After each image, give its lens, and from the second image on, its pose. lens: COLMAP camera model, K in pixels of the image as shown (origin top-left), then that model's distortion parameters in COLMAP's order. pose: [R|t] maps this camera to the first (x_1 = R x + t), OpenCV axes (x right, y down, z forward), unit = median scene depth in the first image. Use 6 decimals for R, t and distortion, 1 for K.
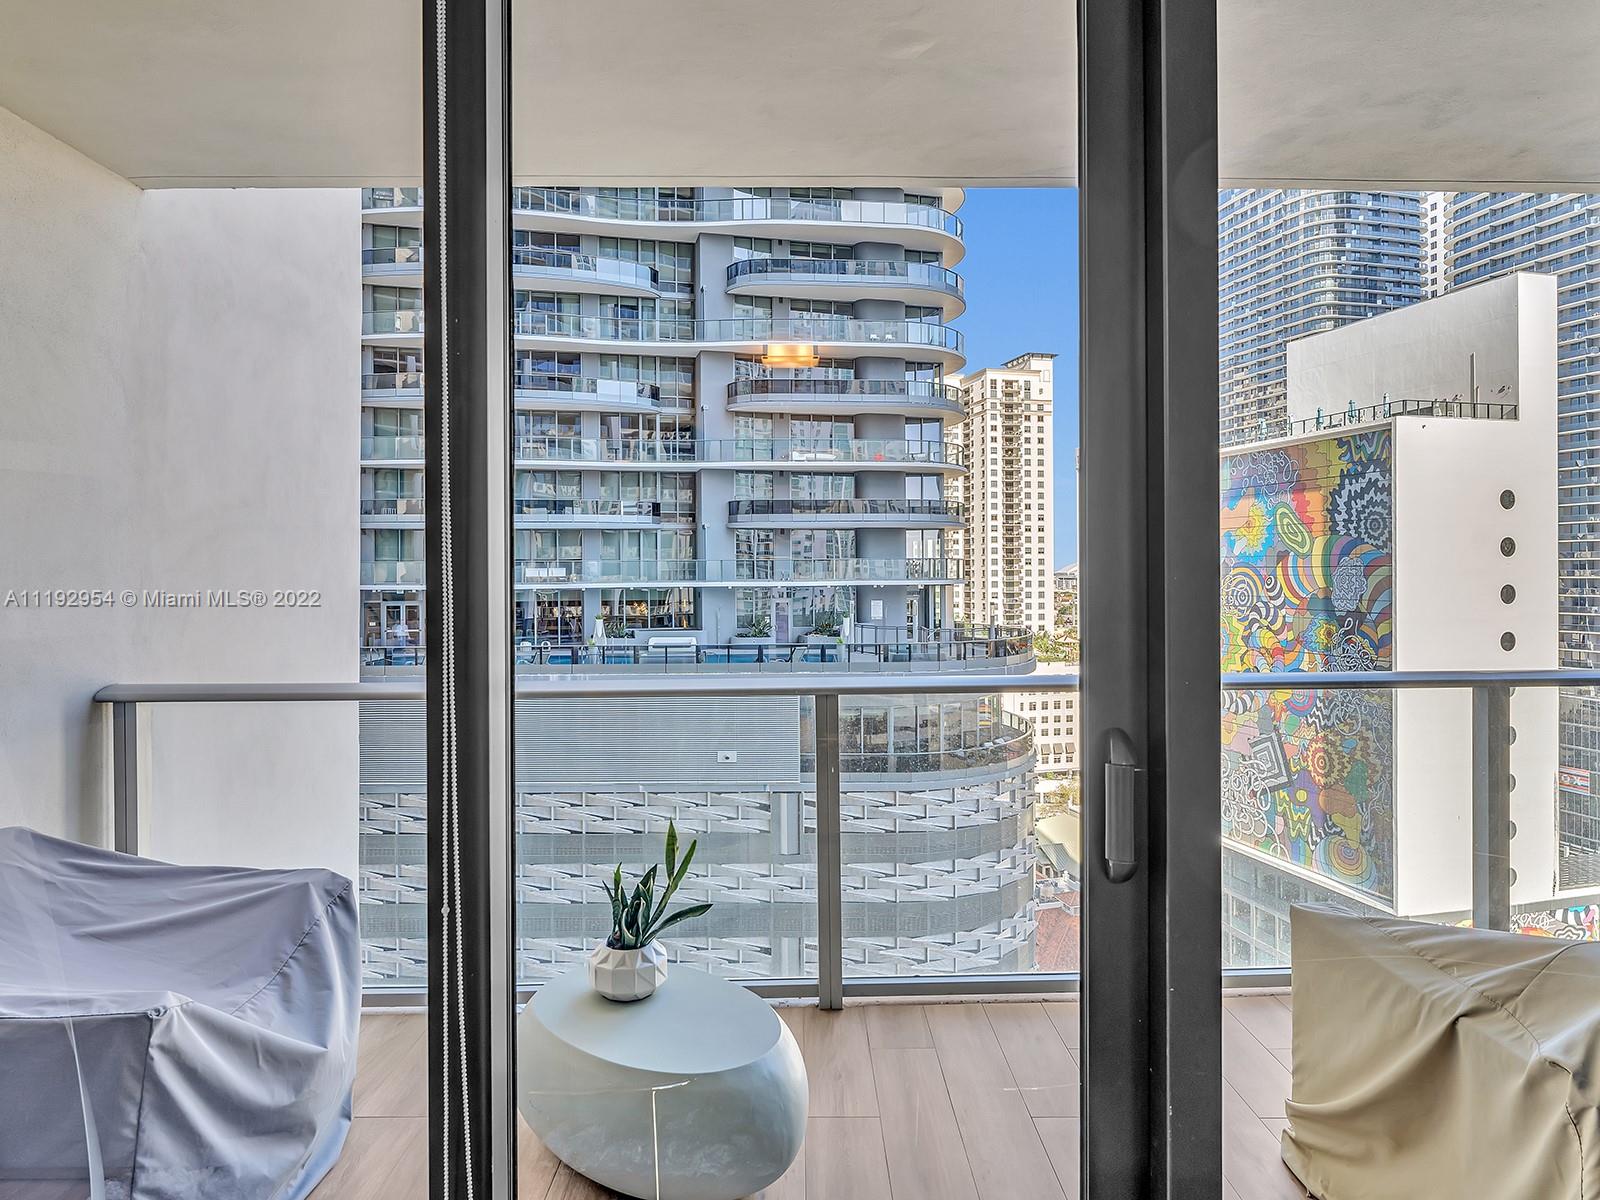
lens RADIAL K [[982.0, 0, 793.0], [0, 982.0, 572.1], [0, 0, 1]] dist [-0.005322, 0.000566]
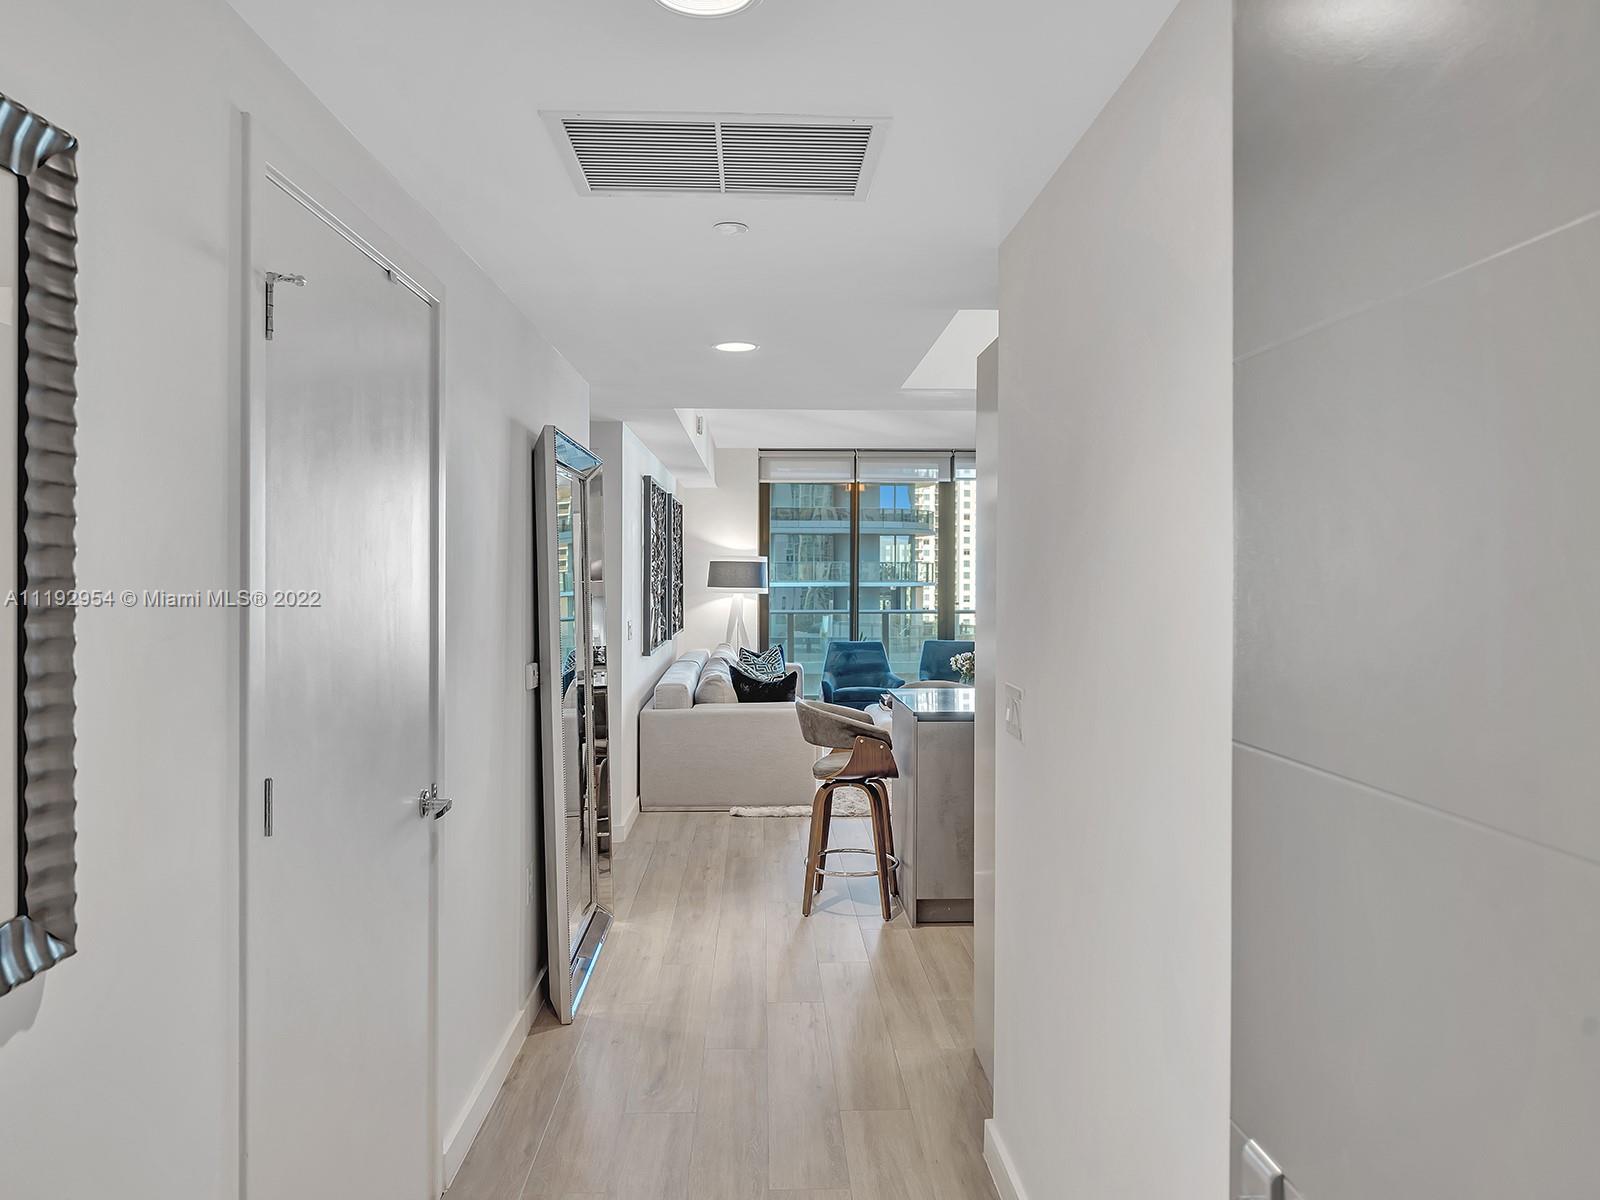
lens RADIAL K [[1057.5, 0, 790.4], [0, 1057.5, 588.8], [0, 0, 1]] dist [0.002043, -0.005866]
pose [[0.999300, 0.008174, 0.036519, -0.016141], [-0.008738, 0.999844, 0.015324, -0.000912], [-0.036388, -0.015632, 0.999215, -0.102201]]
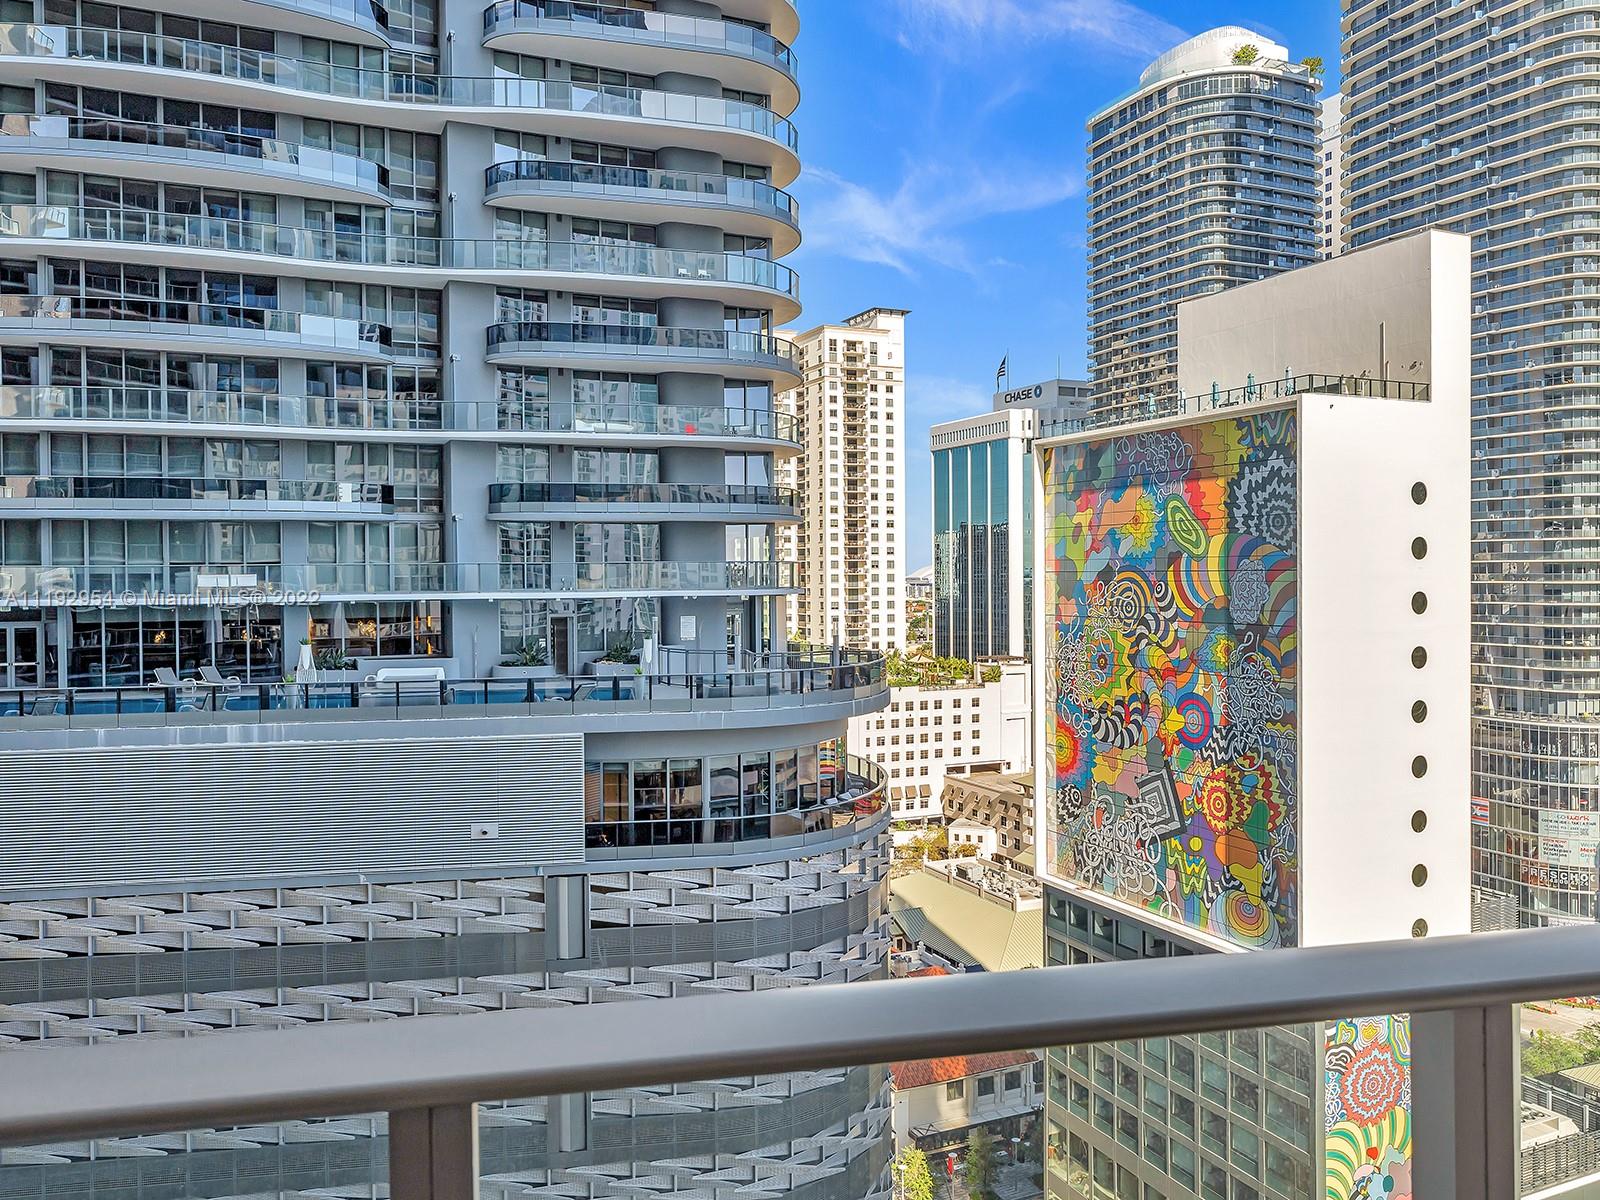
lens RADIAL K [[1228.3, 0, 813.2], [0, 1228.3, 588.1], [0, 0, 1]] dist [0.000922, -0.001118]
pose [[0.982829, -0.003732, 0.184480, 0.002663], [0.002087, 0.999956, 0.009109, -0.000959], [-0.184506, -0.008568, 0.982794, 0.021834]]
